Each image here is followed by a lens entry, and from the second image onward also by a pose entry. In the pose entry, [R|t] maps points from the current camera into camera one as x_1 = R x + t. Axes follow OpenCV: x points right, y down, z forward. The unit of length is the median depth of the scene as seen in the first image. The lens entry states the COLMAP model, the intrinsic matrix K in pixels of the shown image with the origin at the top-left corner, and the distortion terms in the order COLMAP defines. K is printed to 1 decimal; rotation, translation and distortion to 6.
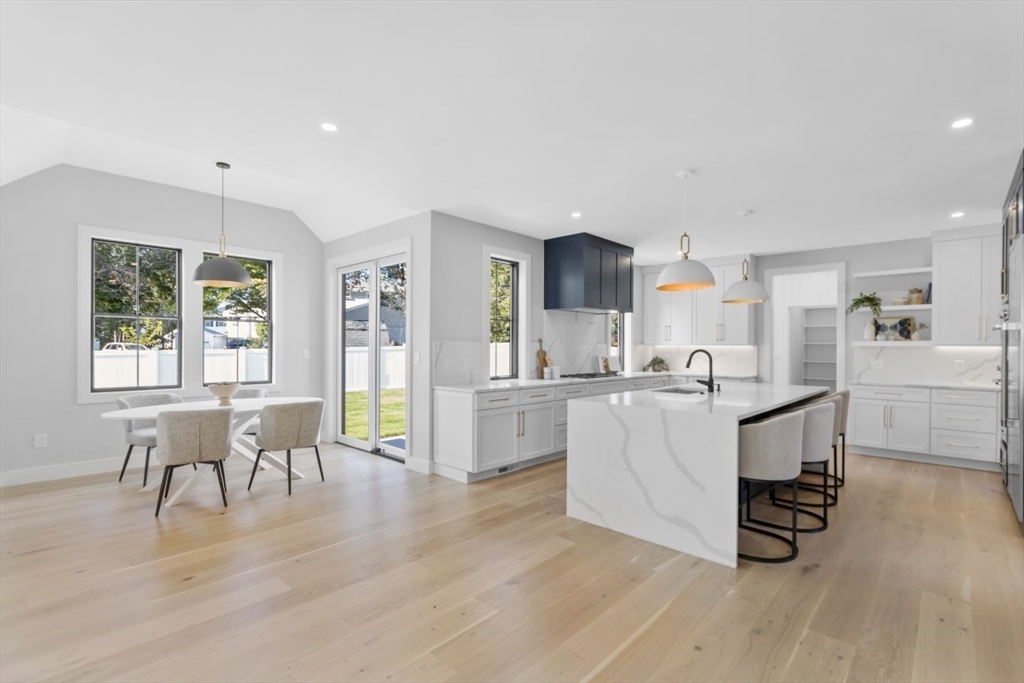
lens RADIAL K [[474.9, 0, 513.8], [0, 474.9, 344.6], [0, 0, 1]] dist [0.003368, 0.000374]
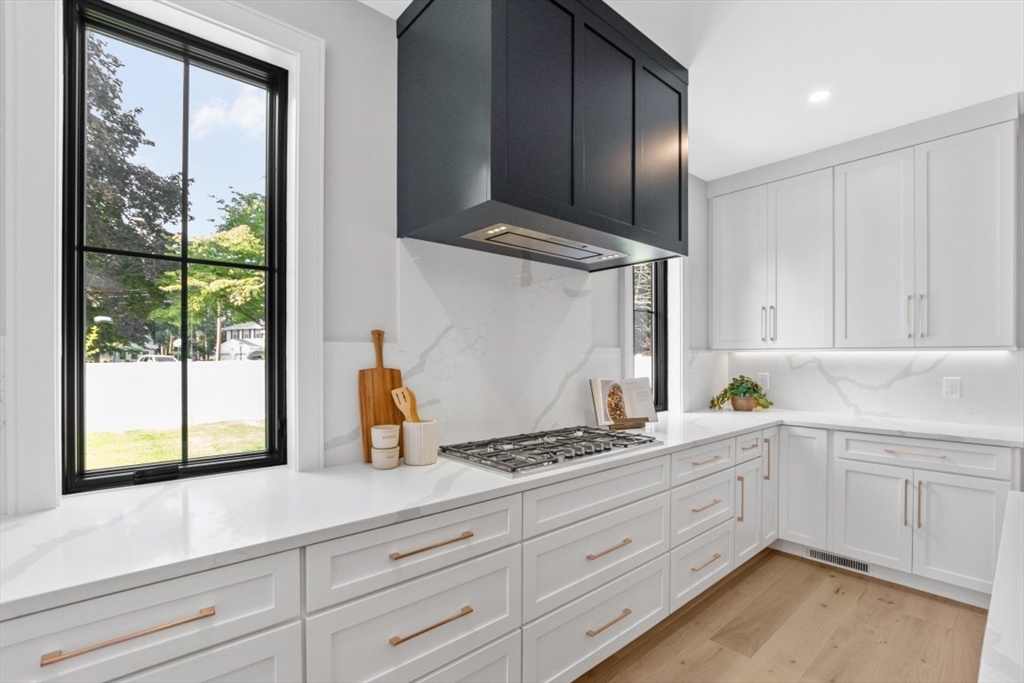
lens RADIAL K [[446.0, 0, 525.5], [0, 446.0, 355.6], [0, 0, 1]] dist [-0.011694, -0.000947]
pose [[0.995277, -0.005235, -0.096933, 0.178587], [0.005370, 0.999985, 0.001125, 0.004431], [0.096926, -0.001640, 0.995290, 0.722677]]
